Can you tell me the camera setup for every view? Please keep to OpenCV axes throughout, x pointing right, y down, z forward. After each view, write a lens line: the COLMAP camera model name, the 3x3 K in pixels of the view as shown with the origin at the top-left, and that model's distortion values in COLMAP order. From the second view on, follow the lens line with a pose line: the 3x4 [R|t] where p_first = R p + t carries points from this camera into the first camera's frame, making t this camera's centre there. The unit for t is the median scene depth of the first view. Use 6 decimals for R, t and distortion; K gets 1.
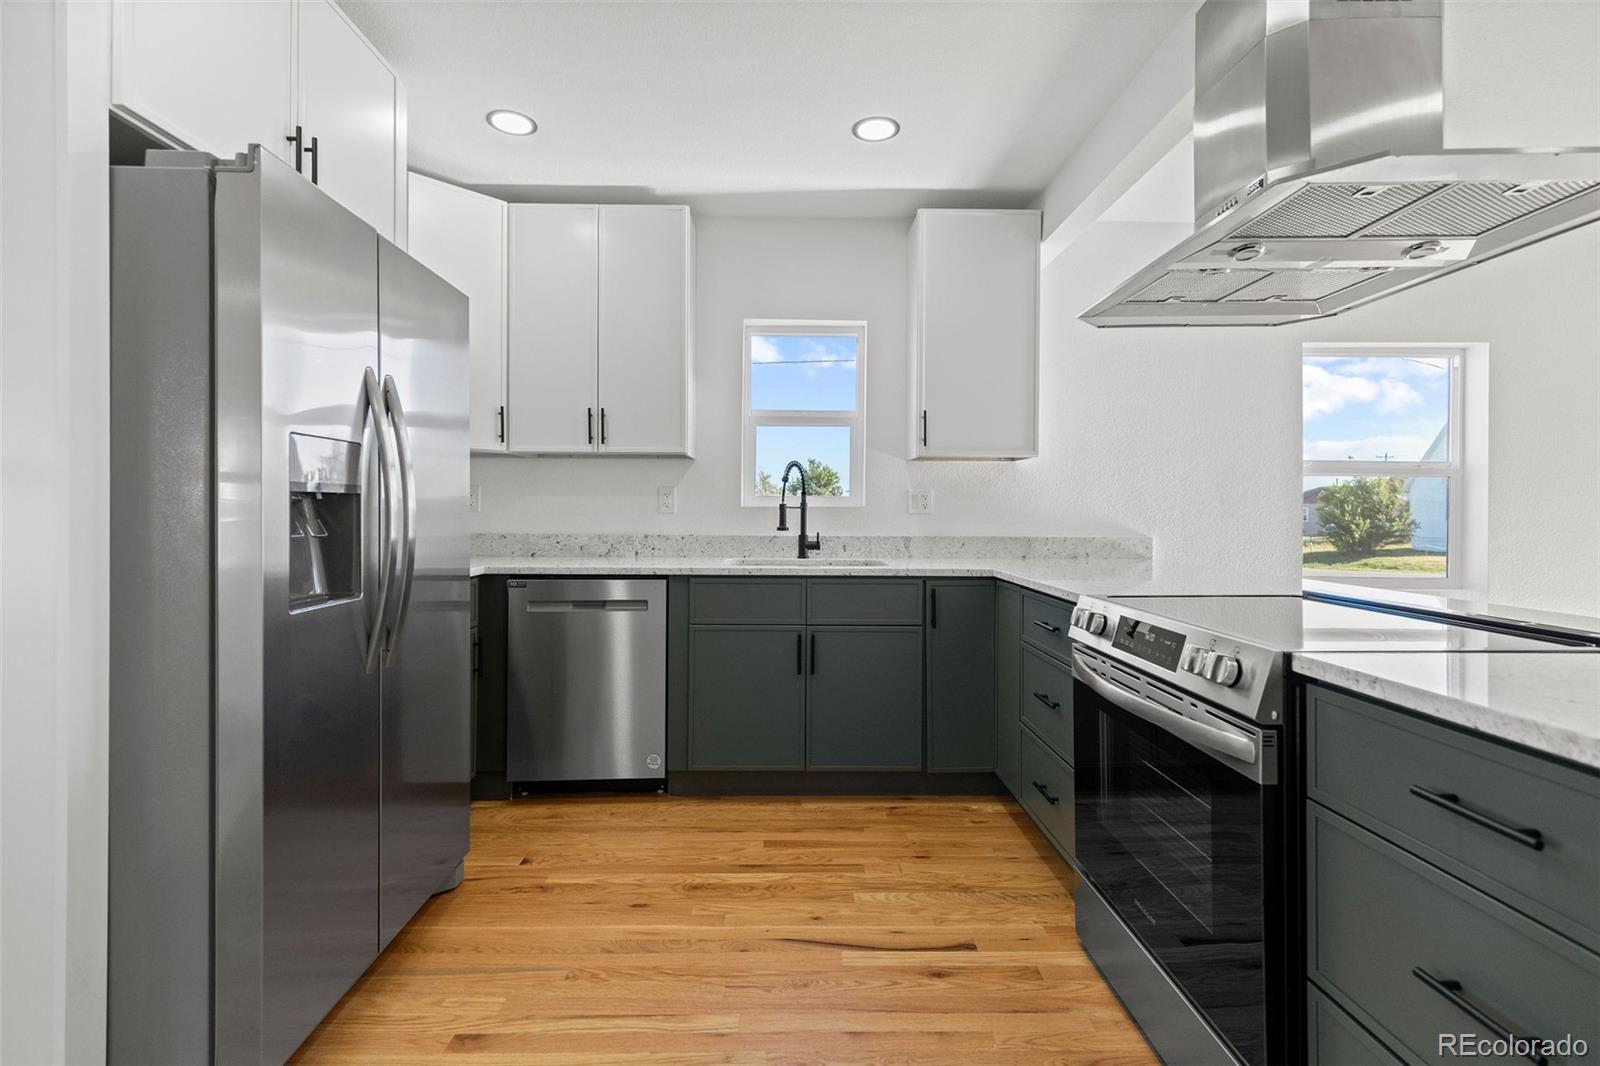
lens RADIAL K [[725.3, 0, 800.3], [0, 725.3, 514.5], [0, 0, 1]] dist [0.002777, 0.000186]
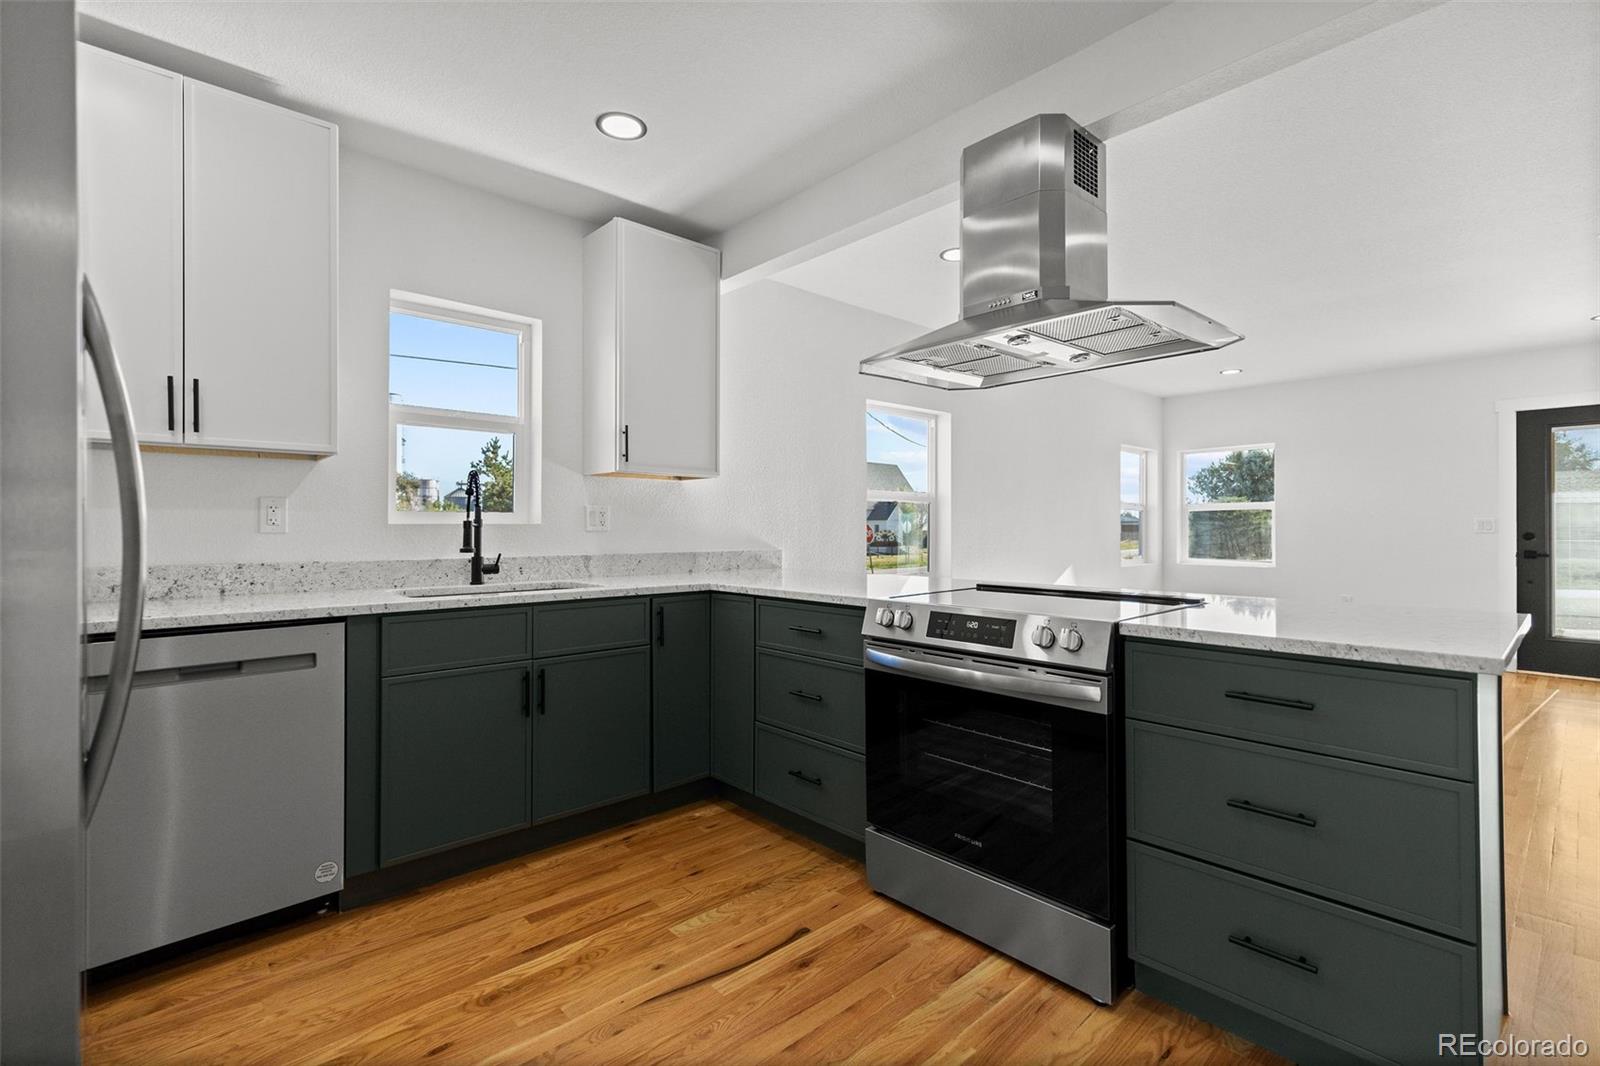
lens RADIAL K [[717.0, 0, 795.7], [0, 717.0, 528.7], [0, 0, 1]] dist [0.004325, 0.000112]
pose [[0.748528, -0.006063, 0.663075, -0.331762], [0.008082, 0.999967, 0.000019, -0.002885], [-0.663053, 0.005344, 0.748553, 0.140735]]
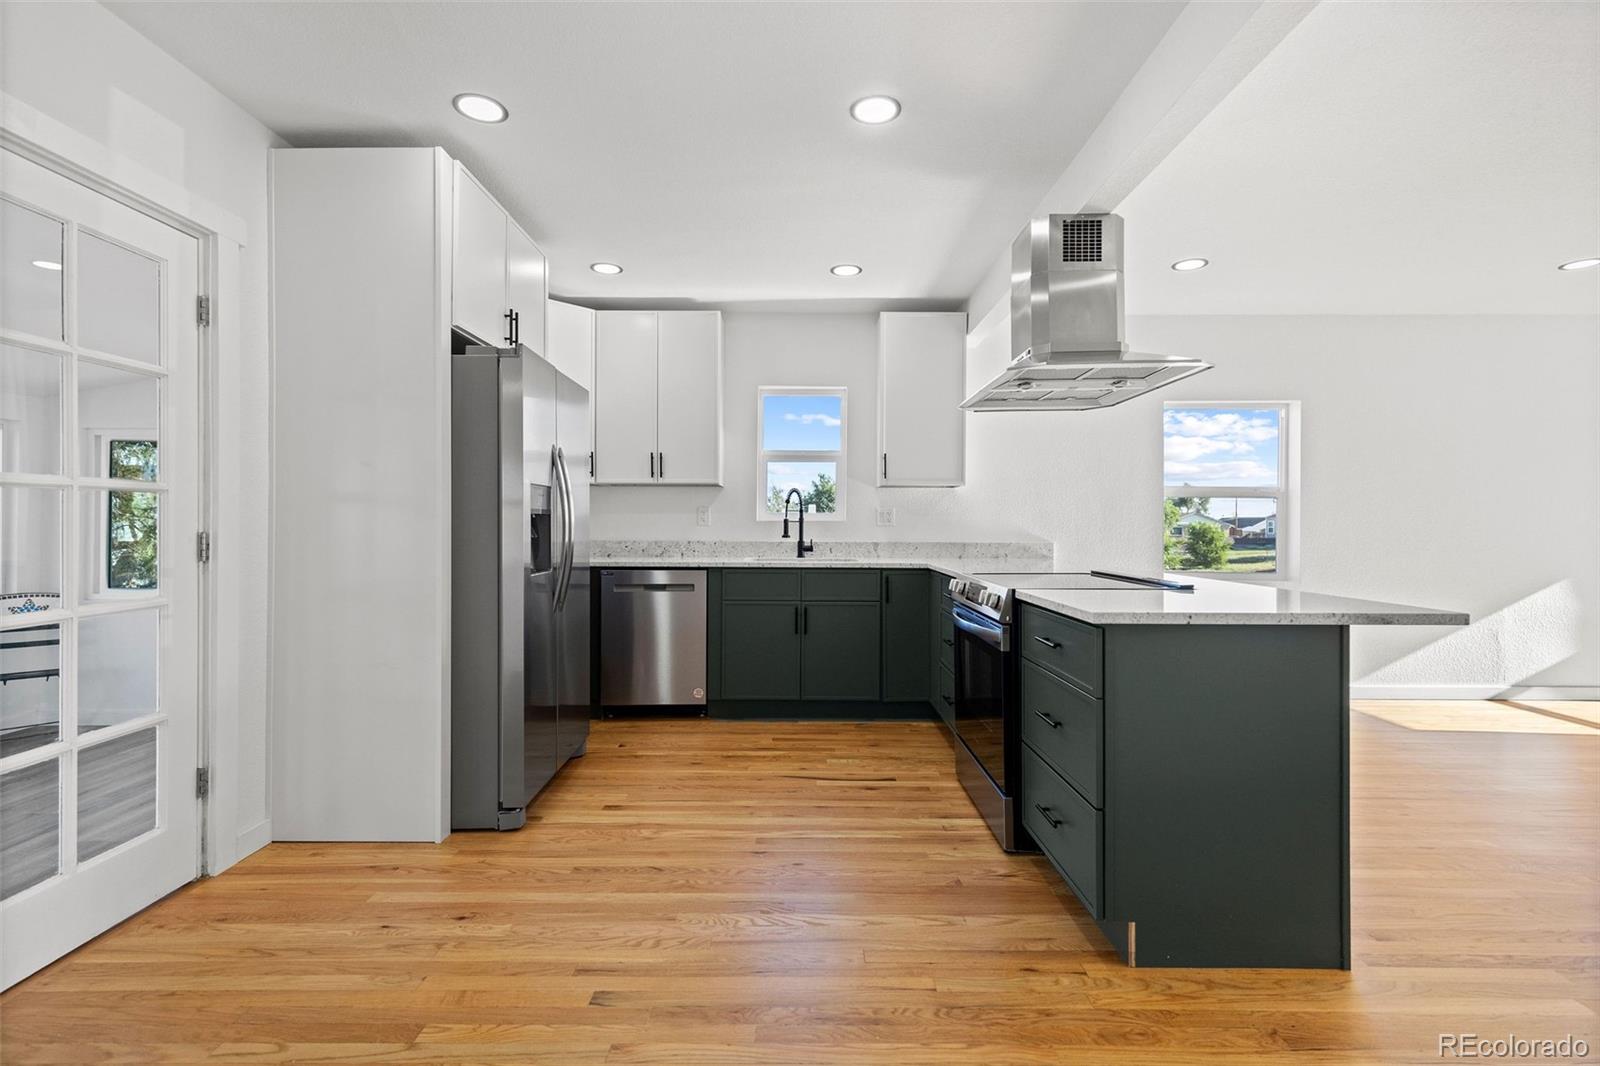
lens RADIAL K [[723.2, 0, 800.0], [0, 723.2, 533.0], [0, 0, 1]] dist [0.000504, -0.000054]
pose [[0.999826, -0.000502, -0.018654, 0.033909], [0.000627, 0.999977, 0.006699, 0.003972], [0.018650, -0.006709, 0.999804, -0.478516]]
